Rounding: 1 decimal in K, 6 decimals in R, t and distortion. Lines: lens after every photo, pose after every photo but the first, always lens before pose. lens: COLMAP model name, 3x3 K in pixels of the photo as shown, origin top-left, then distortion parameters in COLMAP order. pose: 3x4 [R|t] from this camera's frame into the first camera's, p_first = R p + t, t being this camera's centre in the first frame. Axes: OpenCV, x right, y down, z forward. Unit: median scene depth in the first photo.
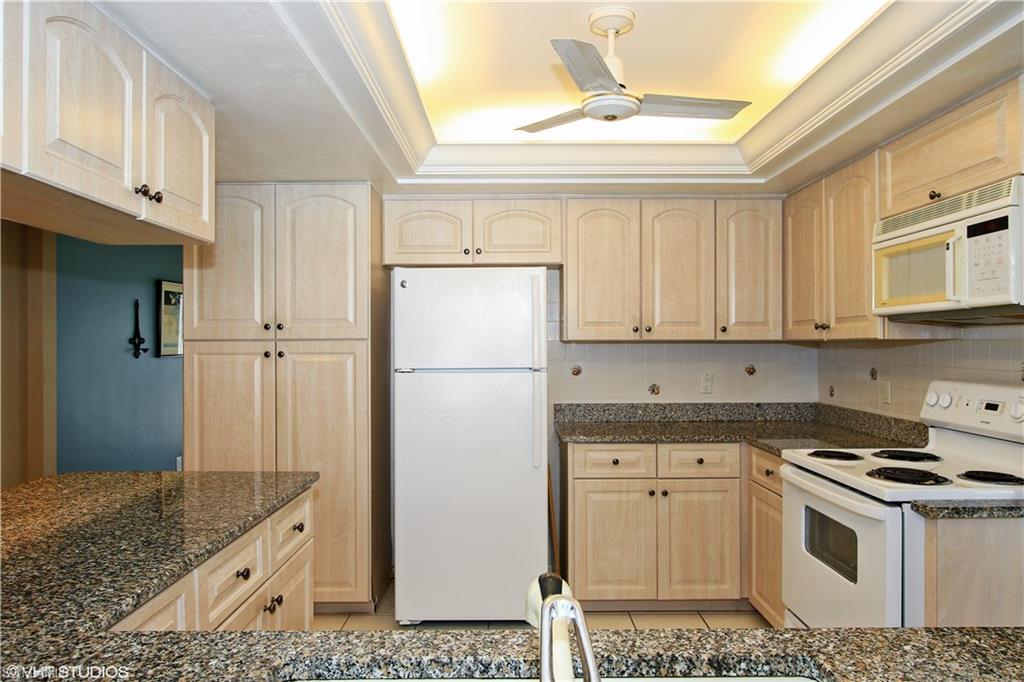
lens RADIAL K [[709.1, 0, 512.0], [0, 709.1, 341.0], [0, 0, 1]] dist [-0.010030, 0.004618]
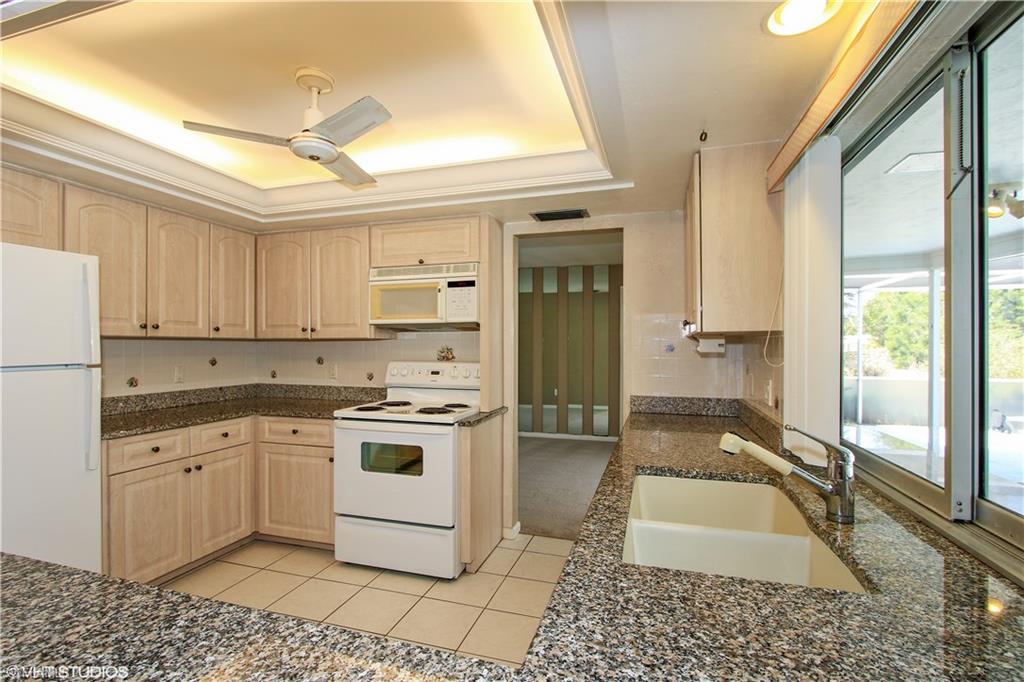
lens RADIAL K [[472.8, 0, 515.5], [0, 472.8, 342.1], [0, 0, 1]] dist [-0.015150, 0.000436]
pose [[0.296162, 0.009062, 0.955095, -0.369579], [-0.005752, 0.999954, -0.007704, 0.010750], [-0.955121, -0.003212, 0.296200, 0.272966]]
